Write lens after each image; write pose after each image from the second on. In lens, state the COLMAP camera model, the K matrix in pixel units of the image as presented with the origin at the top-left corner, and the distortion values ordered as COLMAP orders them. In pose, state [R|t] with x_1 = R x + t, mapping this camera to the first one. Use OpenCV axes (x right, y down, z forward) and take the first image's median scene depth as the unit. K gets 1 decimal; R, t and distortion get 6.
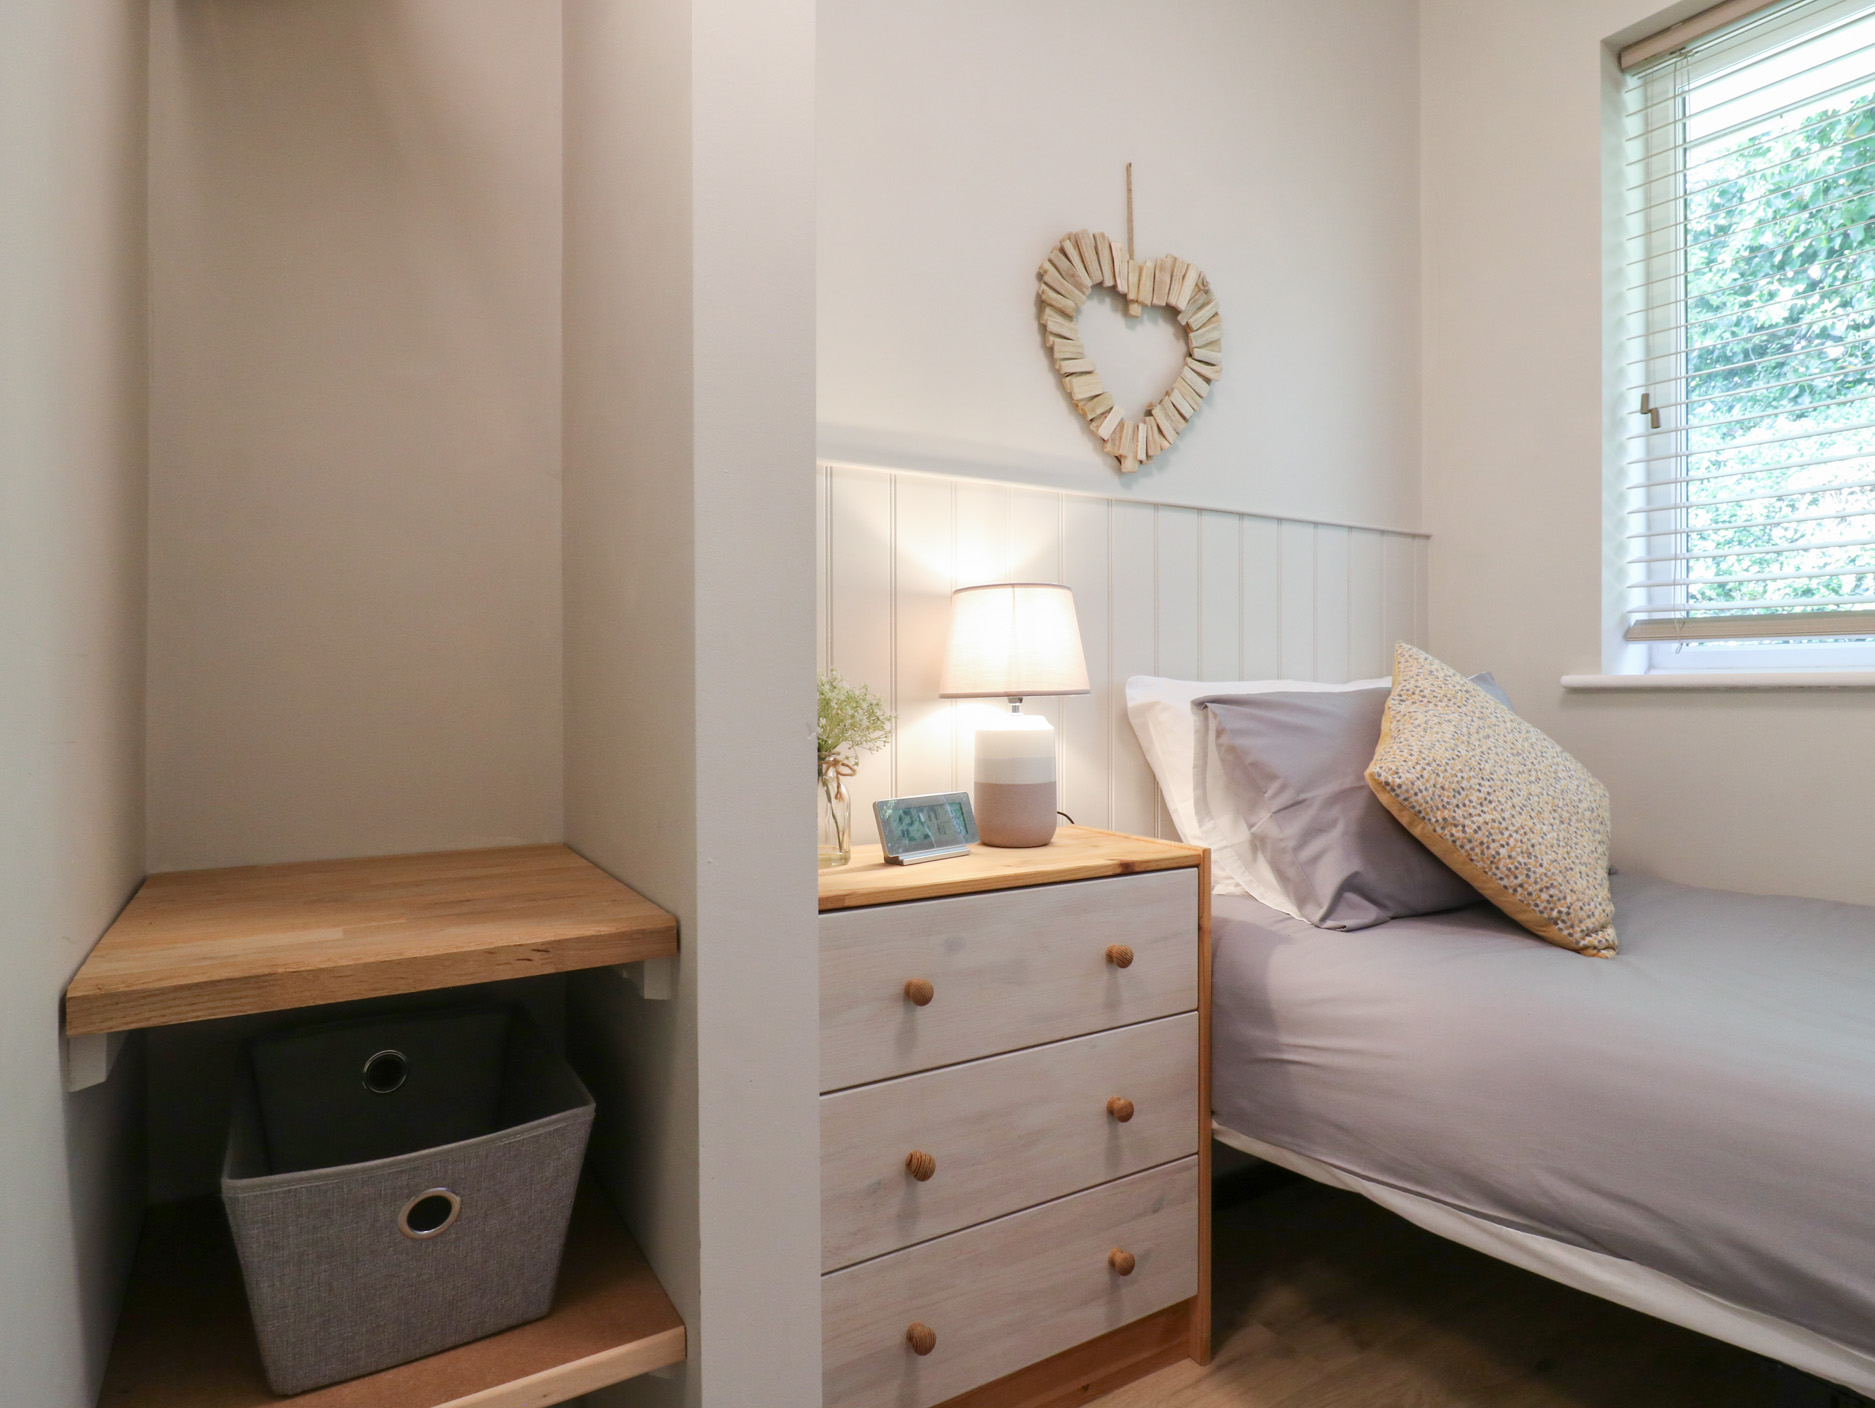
lens RADIAL K [[1050.3, 0, 941.7], [0, 1050.3, 697.6], [0, 0, 1]] dist [0.005846, -0.016800]
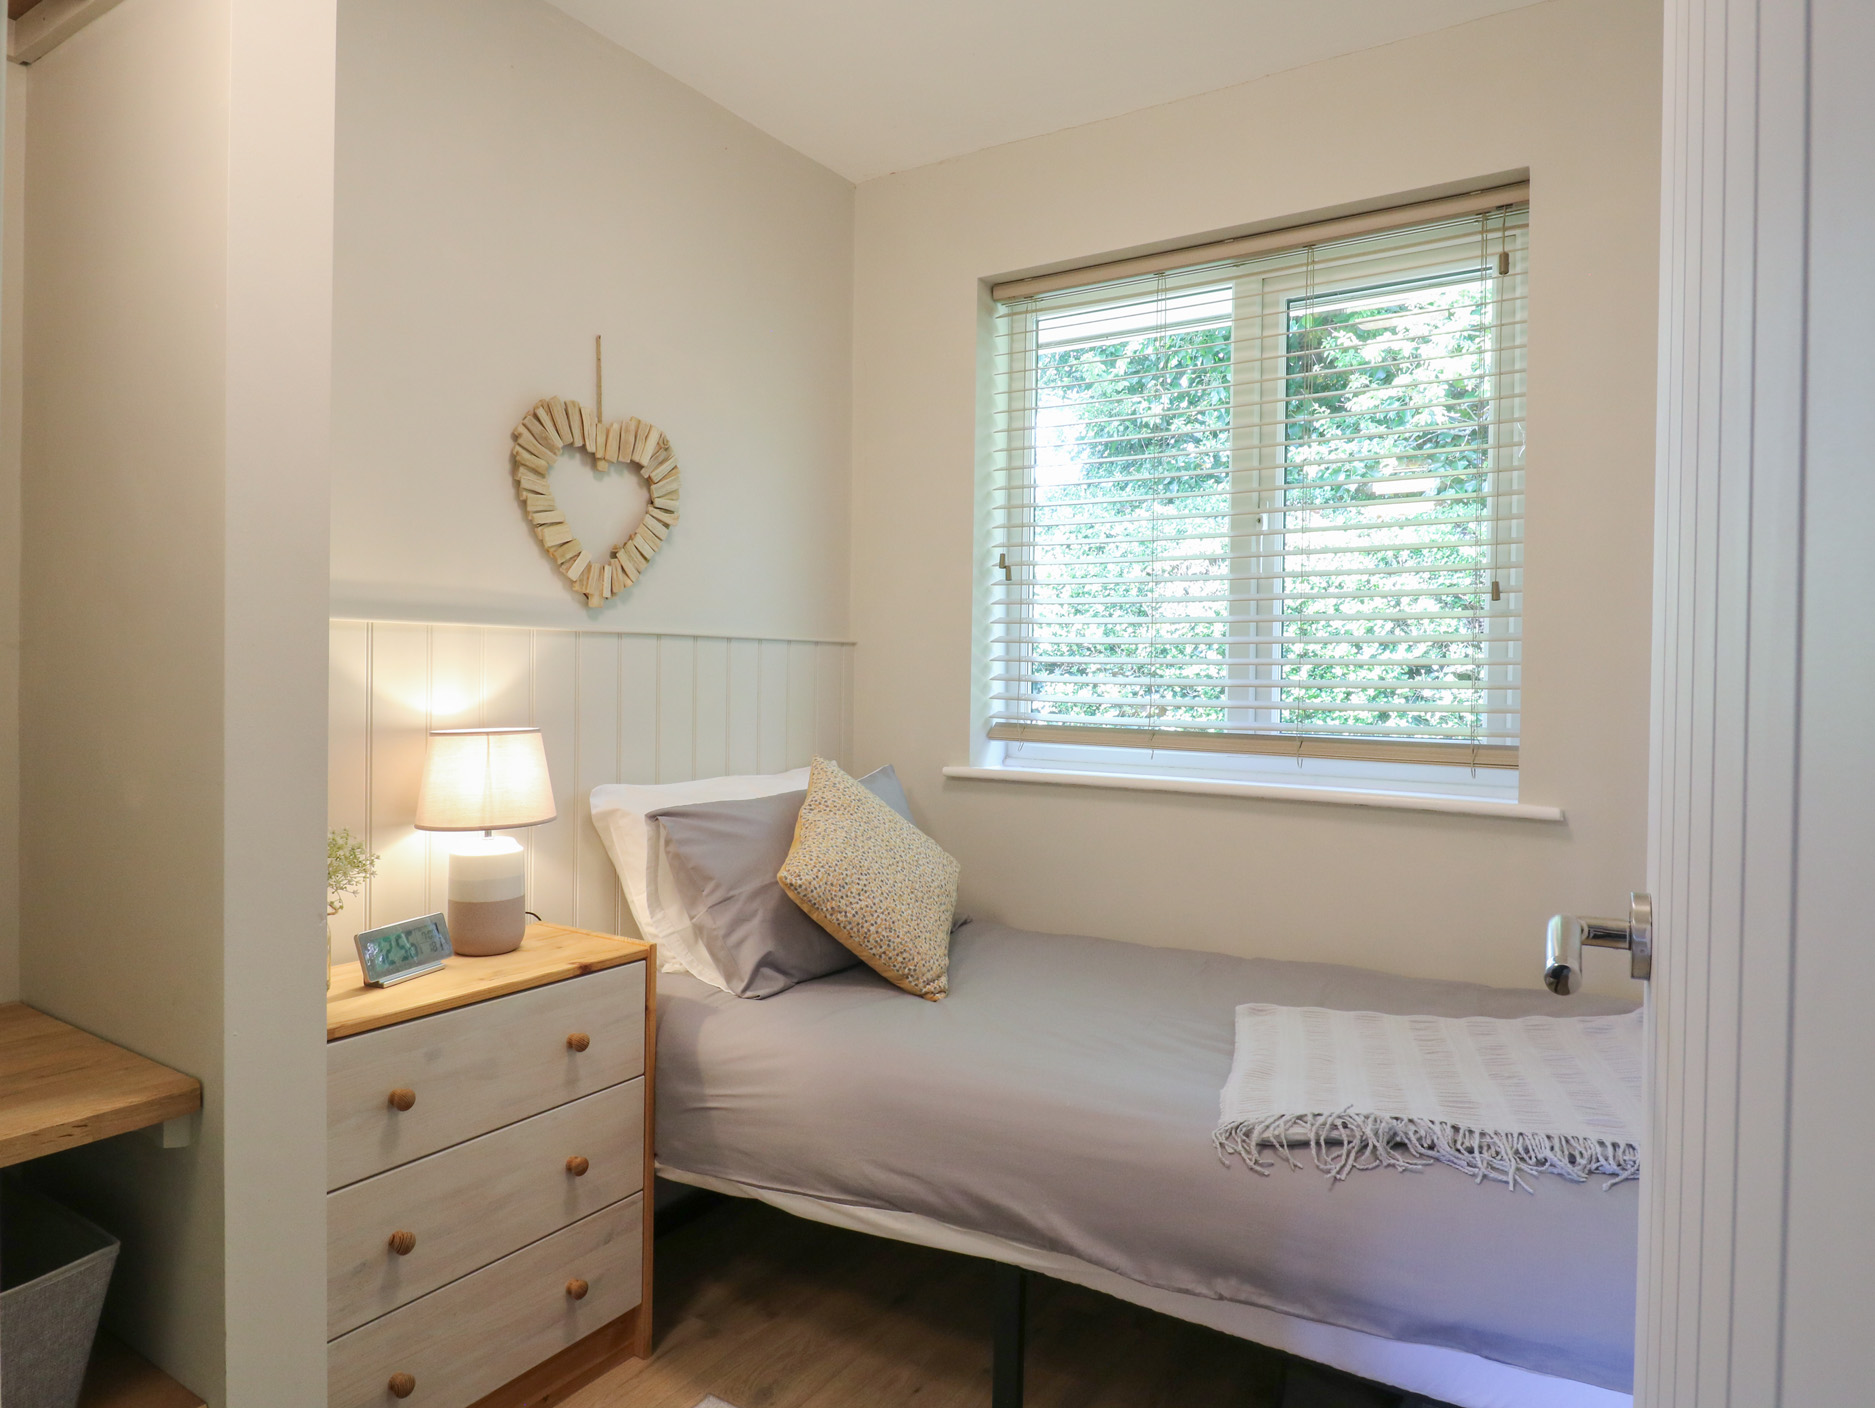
lens RADIAL K [[1136.7, 0, 946.2], [0, 1136.7, 709.2], [0, 0, 1]] dist [0.005728, -0.013795]
pose [[0.894653, 0.008664, 0.446678, -0.039313], [-0.015941, 0.999794, 0.012535, -0.152016], [-0.446478, -0.018335, 0.894607, -0.341850]]
